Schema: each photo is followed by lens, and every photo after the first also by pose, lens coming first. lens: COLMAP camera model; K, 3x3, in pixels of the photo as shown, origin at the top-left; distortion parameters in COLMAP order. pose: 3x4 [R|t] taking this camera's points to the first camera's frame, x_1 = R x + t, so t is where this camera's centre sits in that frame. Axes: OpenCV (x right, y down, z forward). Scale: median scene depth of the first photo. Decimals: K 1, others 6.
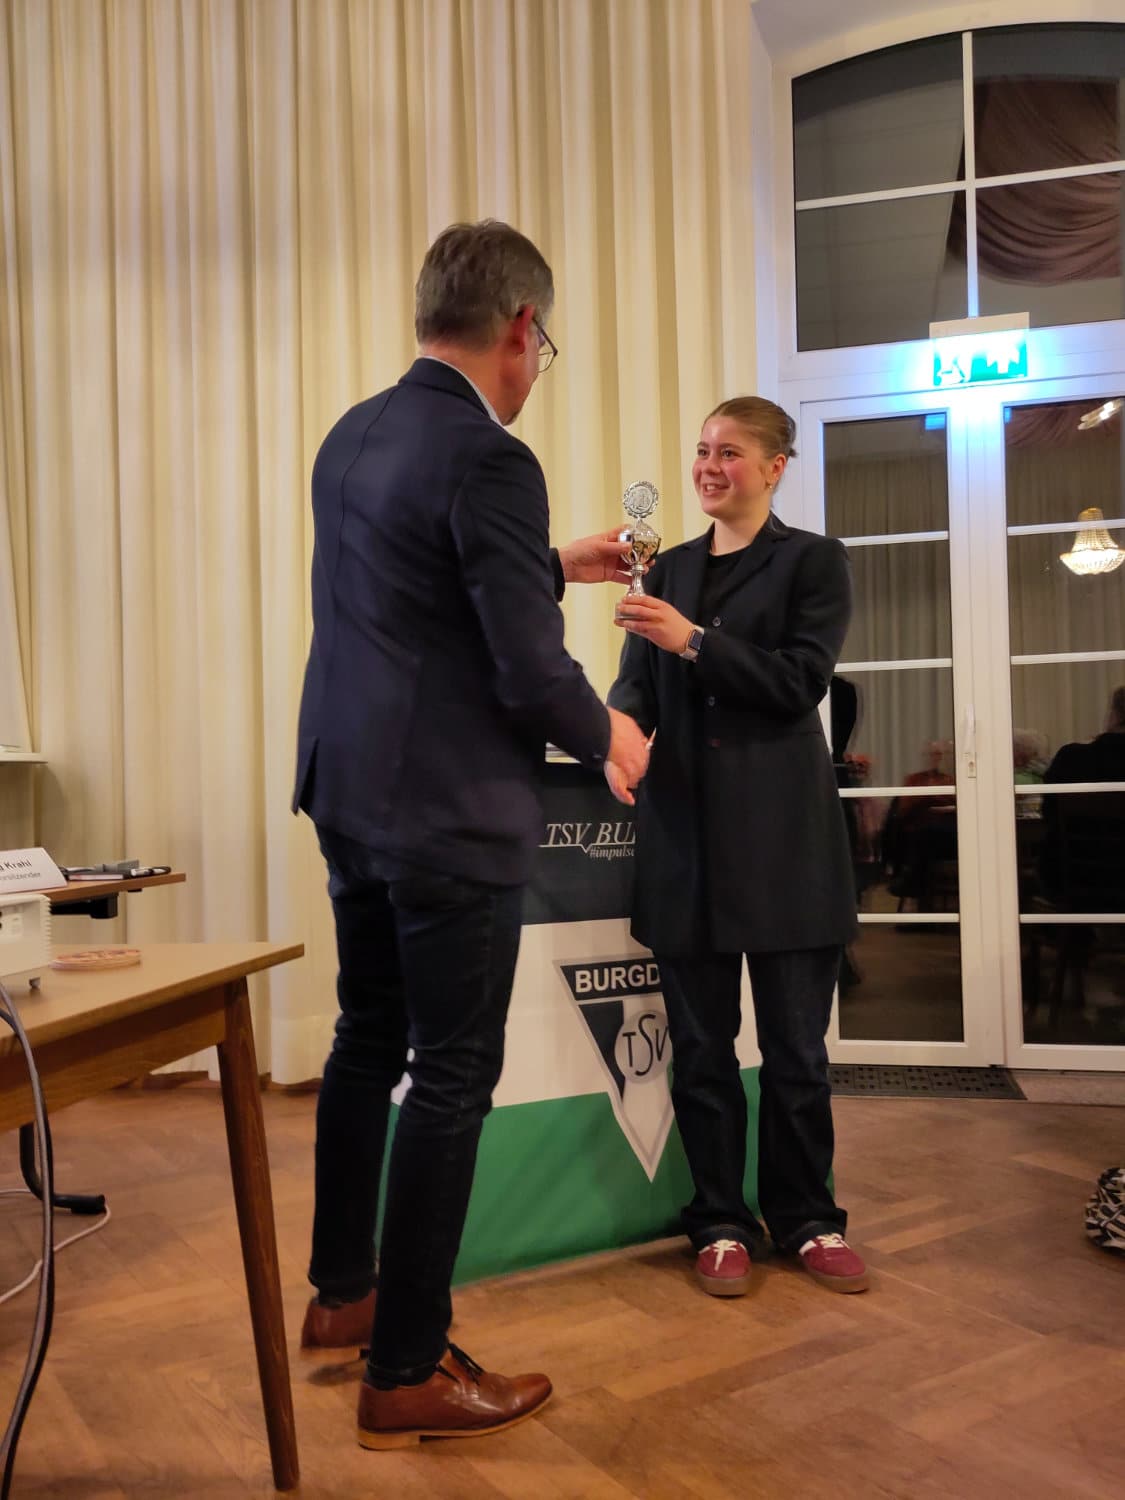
lens RADIAL K [[1317.4, 0, 567.0], [0, 1317.4, 775.8], [0, 0, 1]] dist [0.041216, -0.012384]
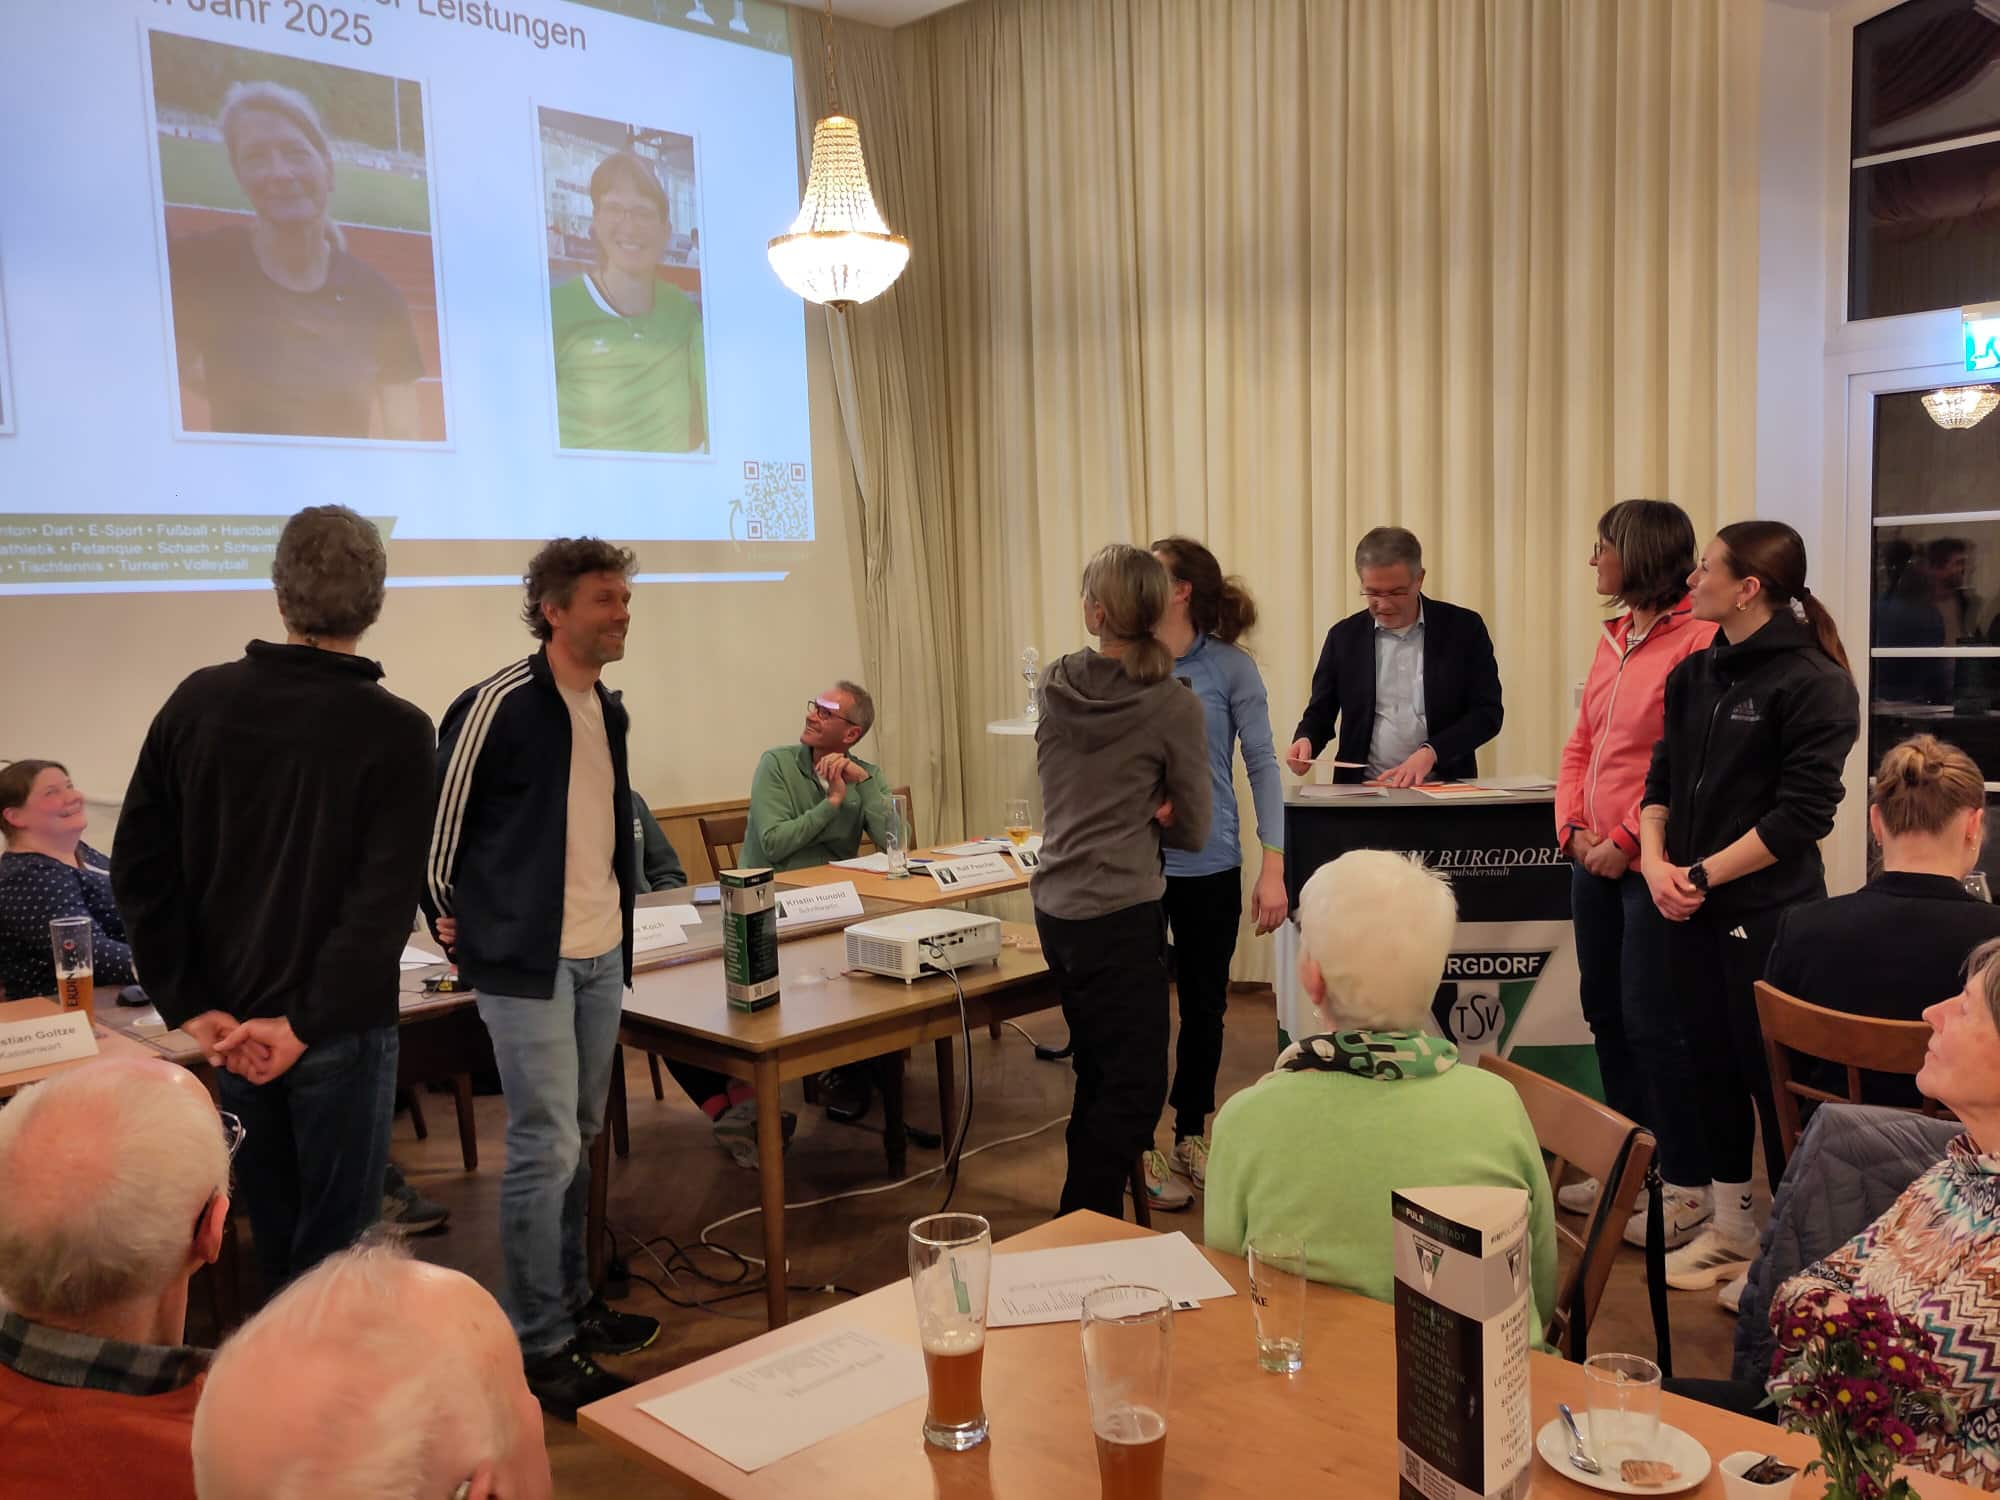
lens RADIAL K [[1779.8, 0, 999.4], [0, 1779.8, 768.7], [0, 0, 1]] dist [0.060062, -0.057571]
pose [[0.835668, 0.049172, -0.547030, 0.633685], [0.019301, 0.992740, 0.118721, -0.268893], [0.548896, -0.109770, 0.828652, -0.731112]]
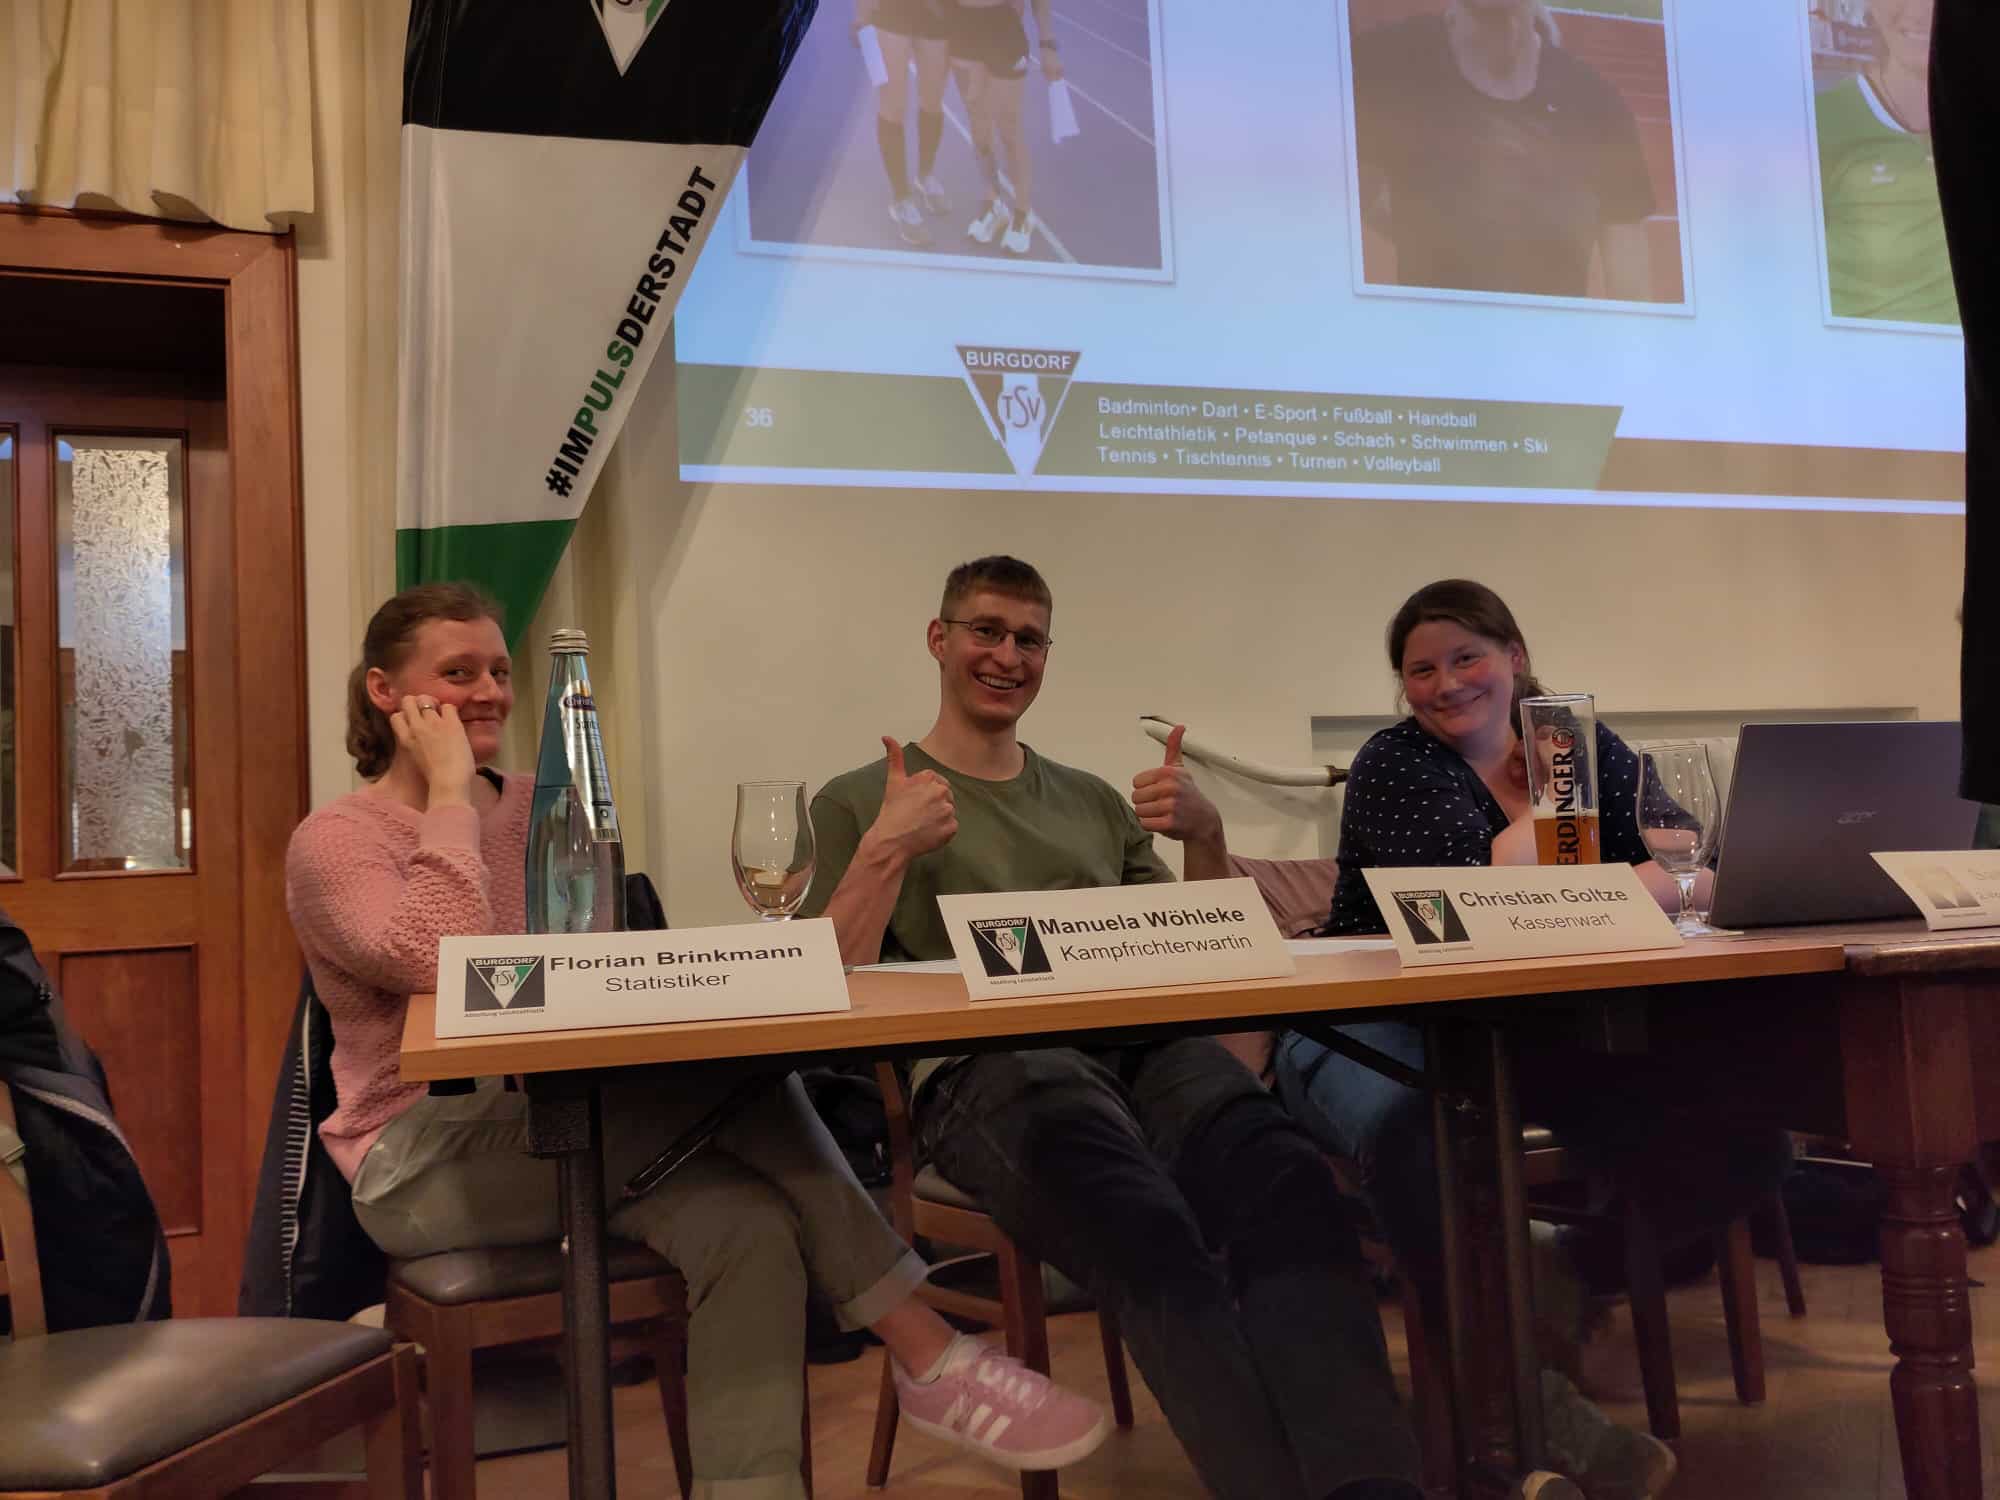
lens RADIAL K [[1780.5, 0, 1007.6], [0, 1780.5, 776.4], [0, 0, 1]] dist [0.058110, -0.051233]
pose [[0.523239, -0.058393, -0.850183, -0.242749], [0.045967, 0.998131, -0.040264, 0.043159], [0.850945, -0.018013, 0.524946, -0.528942]]
